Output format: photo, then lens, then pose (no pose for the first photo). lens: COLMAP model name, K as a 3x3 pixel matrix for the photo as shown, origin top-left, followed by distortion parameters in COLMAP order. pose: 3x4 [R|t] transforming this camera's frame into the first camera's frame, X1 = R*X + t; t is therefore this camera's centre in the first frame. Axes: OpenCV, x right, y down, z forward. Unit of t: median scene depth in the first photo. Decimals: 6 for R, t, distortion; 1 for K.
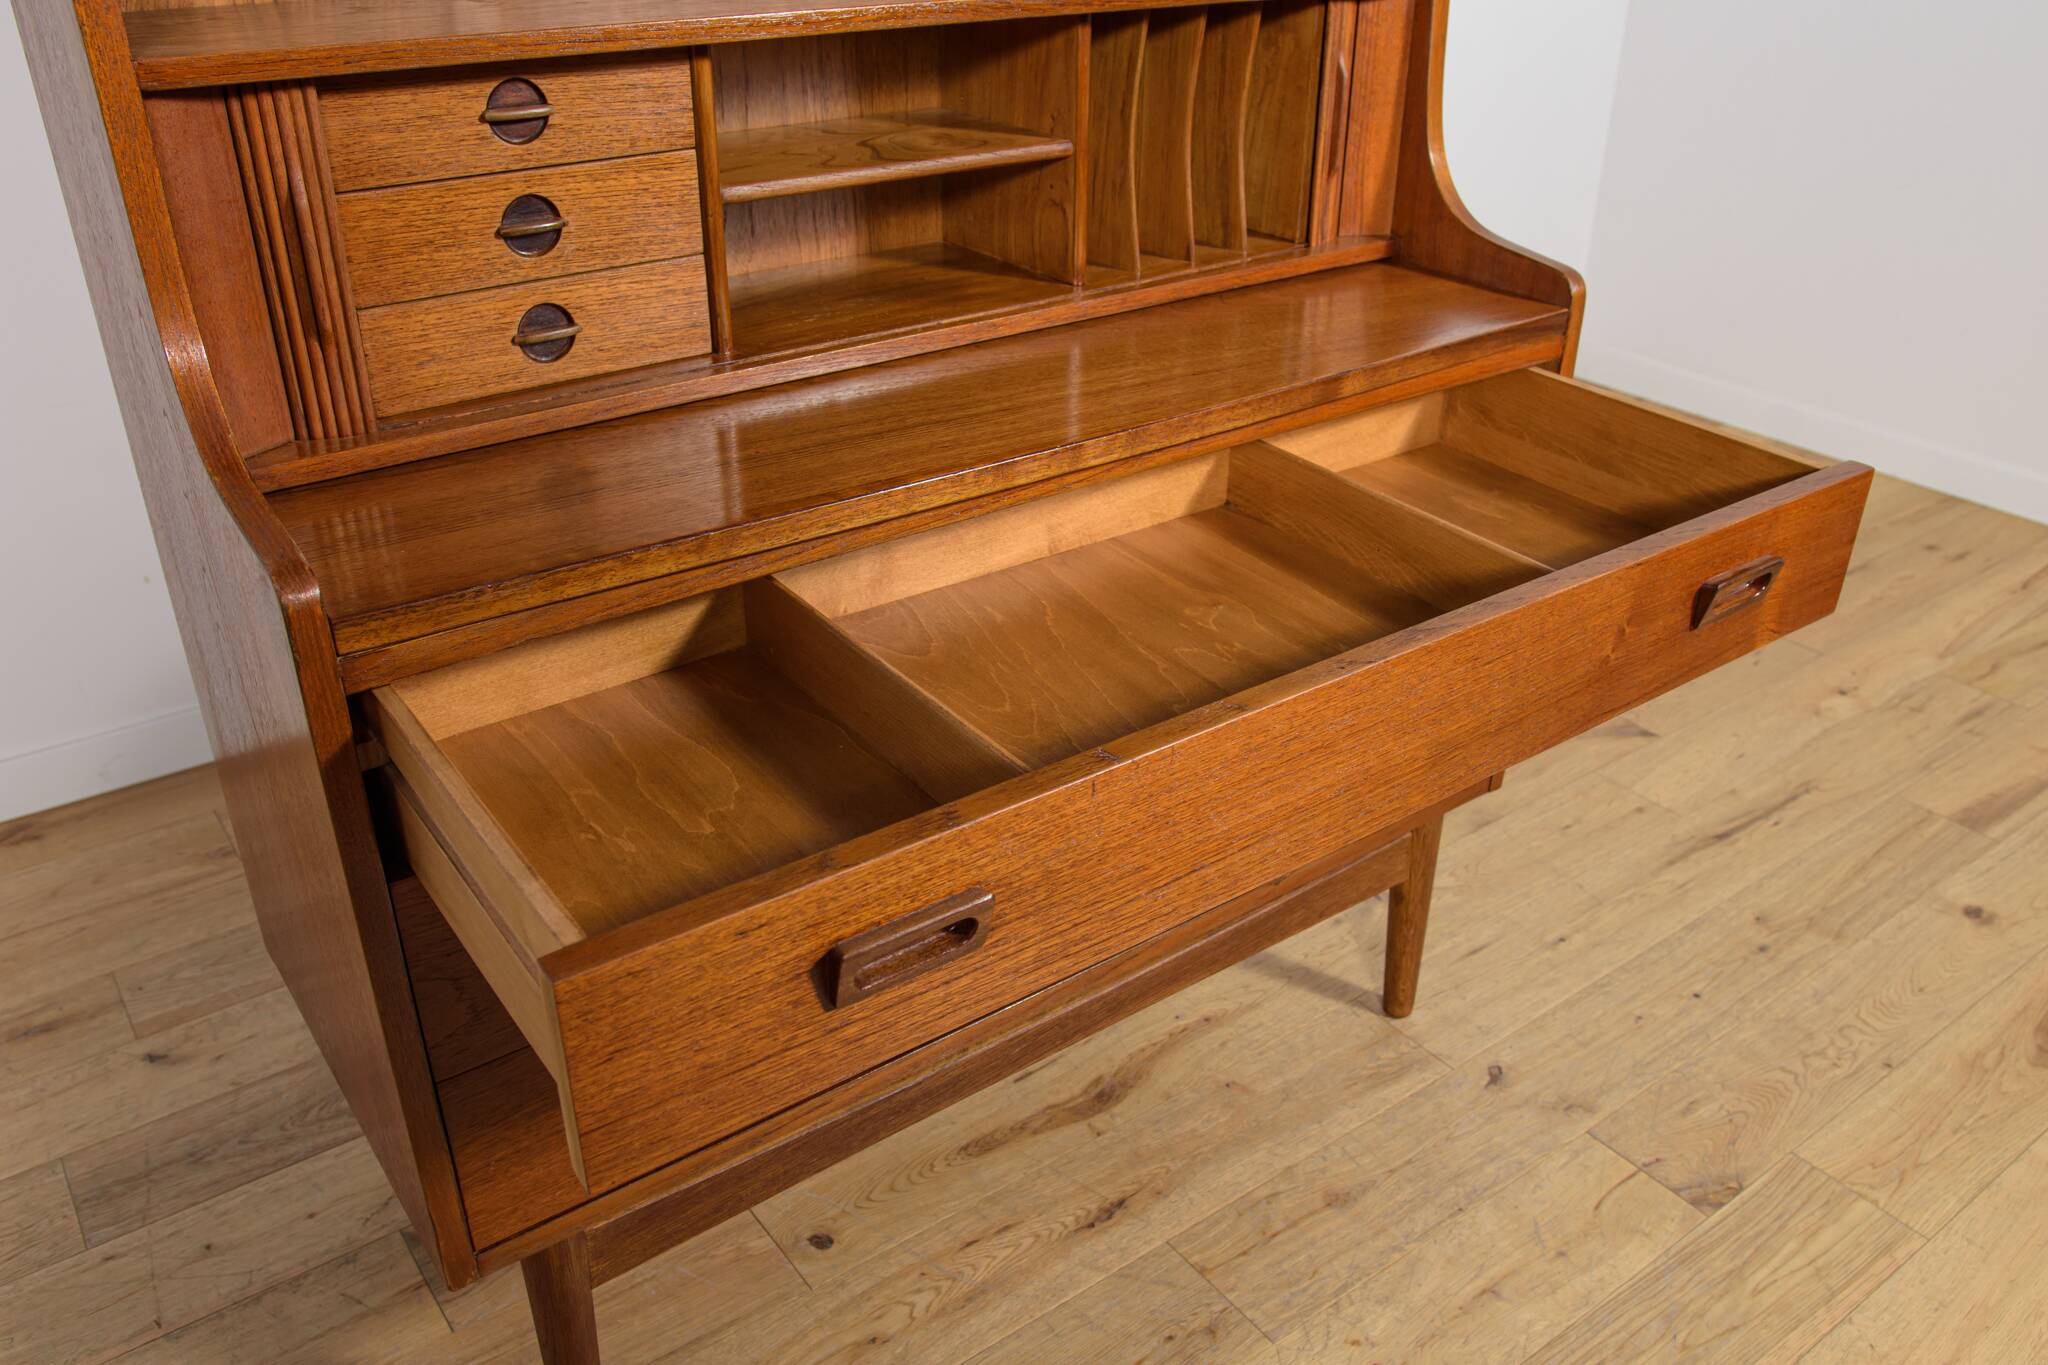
lens RADIAL K [[1642.2, 0, 1044.7], [0, 1642.2, 699.9], [0, 0, 1]] dist [-0.068593, 0.045212]
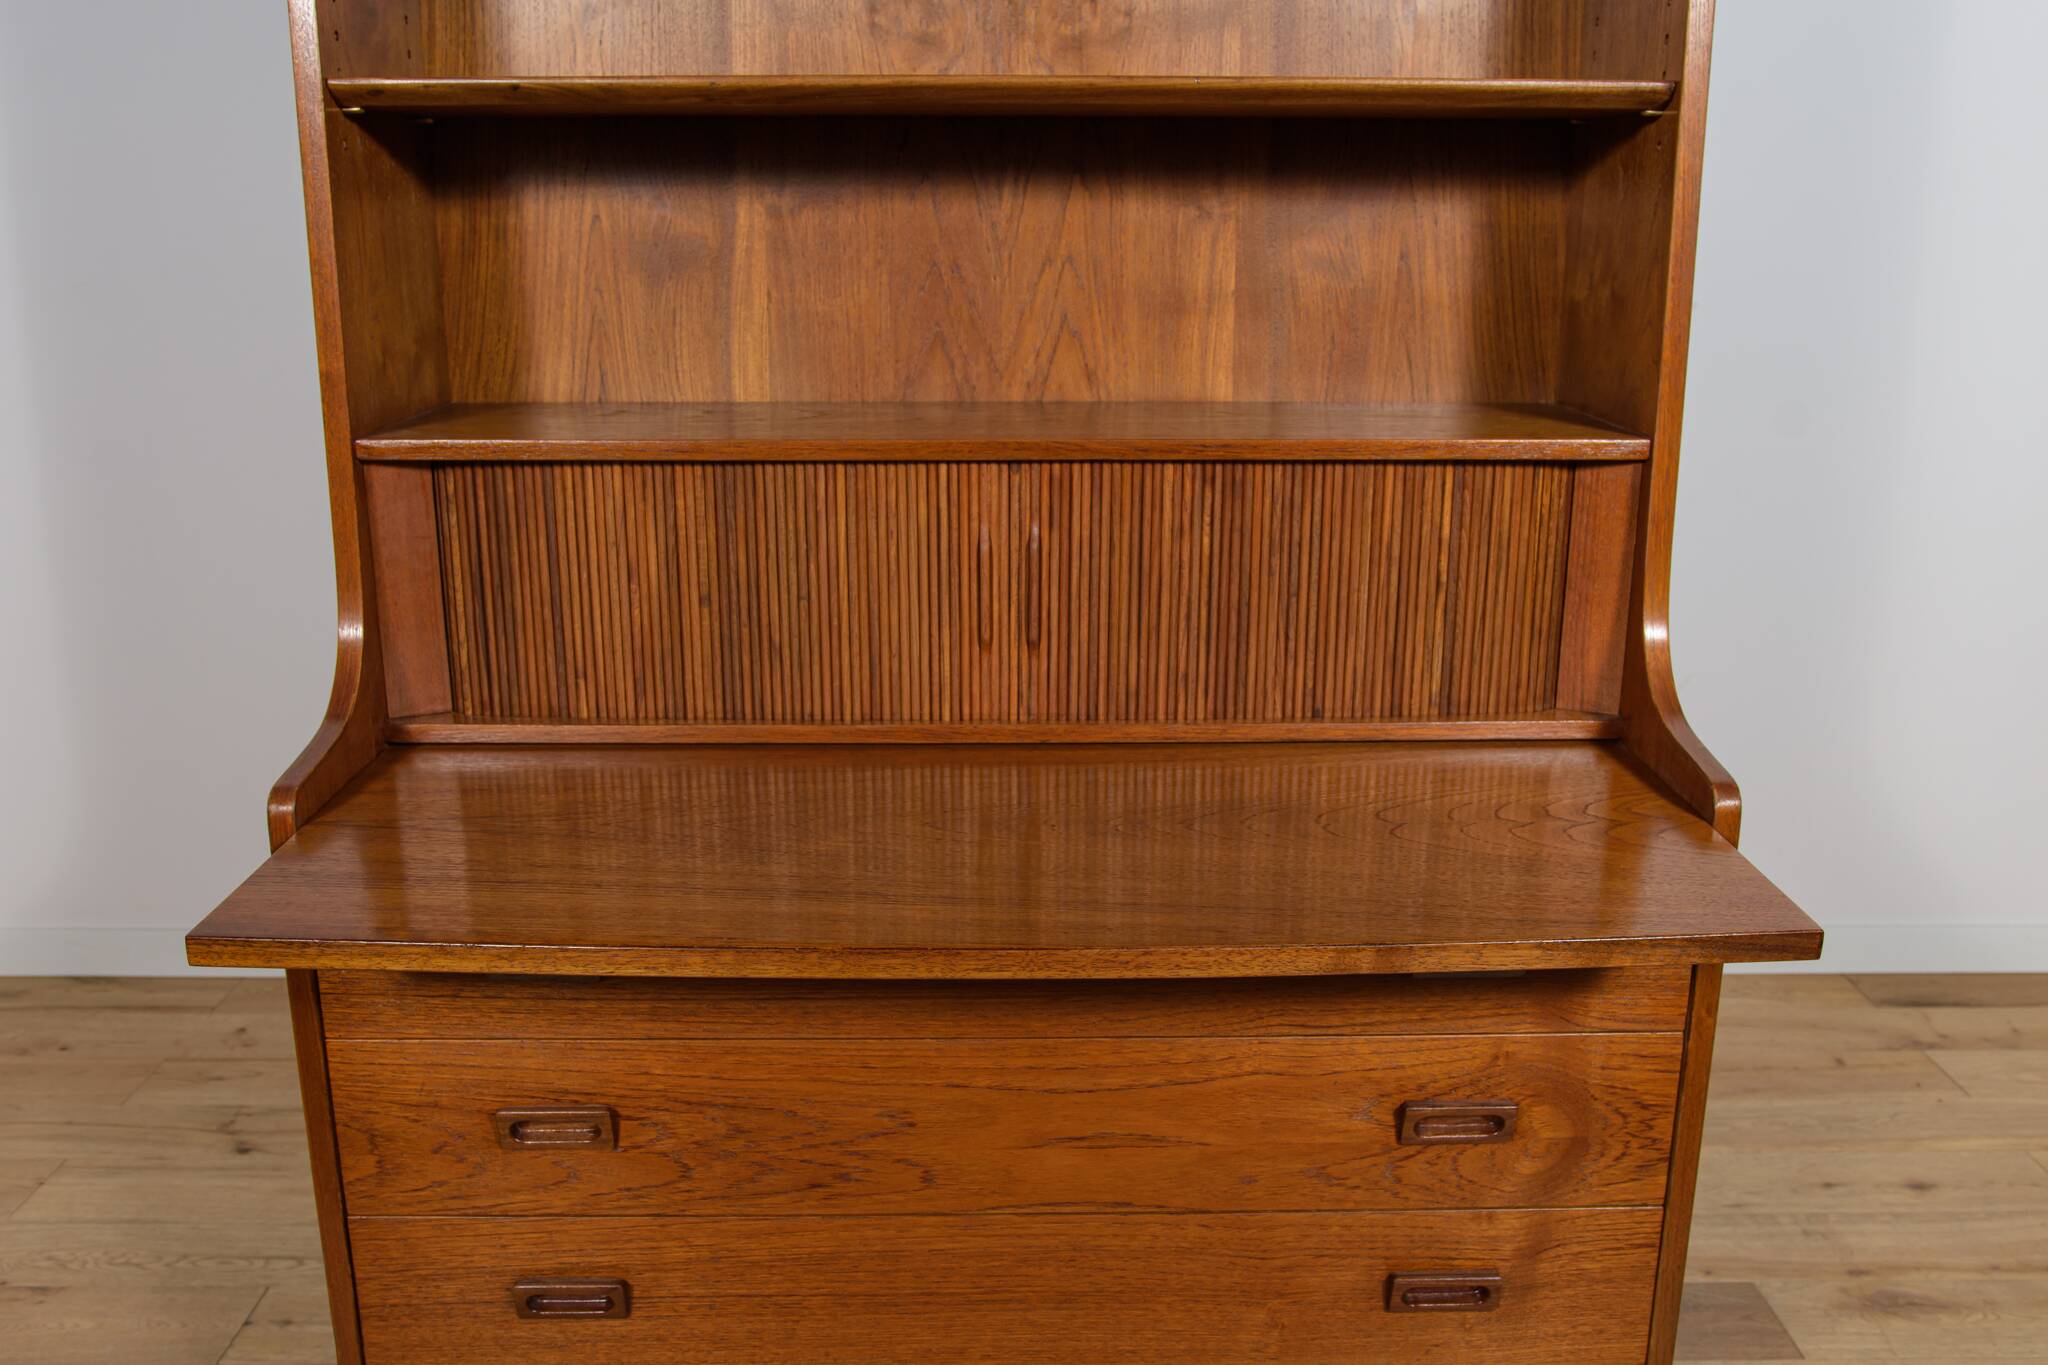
lens RADIAL K [[1673.6, 0, 1023.6], [0, 1673.6, 684.9], [0, 0, 1]] dist [-0.072627, 0.042988]
pose [[0.811324, 0.150142, -0.564988, 0.479336], [-0.280430, 0.947957, -0.150785, -0.072917], [0.512945, 0.280775, 0.811204, 0.081973]]
